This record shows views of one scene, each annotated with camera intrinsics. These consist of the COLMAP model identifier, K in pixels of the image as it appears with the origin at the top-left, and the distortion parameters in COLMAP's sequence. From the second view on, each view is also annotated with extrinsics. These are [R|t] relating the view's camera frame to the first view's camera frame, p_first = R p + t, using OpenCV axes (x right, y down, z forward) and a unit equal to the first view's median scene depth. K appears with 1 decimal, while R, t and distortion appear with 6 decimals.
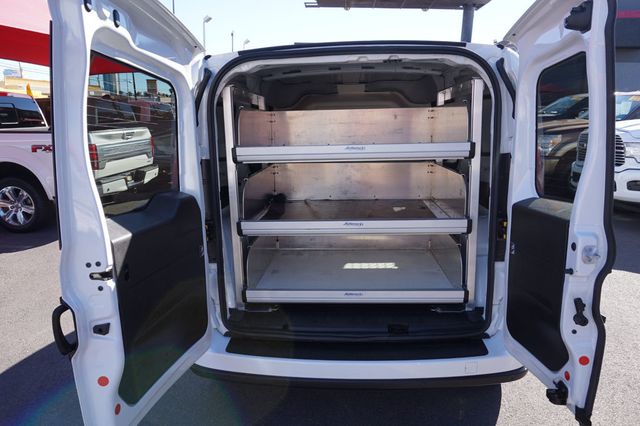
lens RADIAL K [[434.3, 0, 320.0], [0, 434.3, 213.0], [0, 0, 1]] dist [-0.043243, 0.044604]
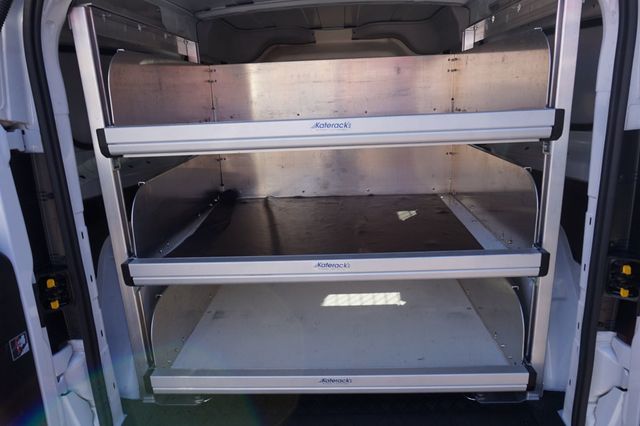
lens RADIAL K [[434.3, 0, 320.0], [0, 434.3, 213.0], [0, 0, 1]] dist [-0.043243, 0.044604]
pose [[0.999539, -0.024012, 0.018600, 0.036098], [0.022518, 0.996796, 0.076756, -0.055847], [-0.020383, -0.076302, 0.996876, 0.315282]]
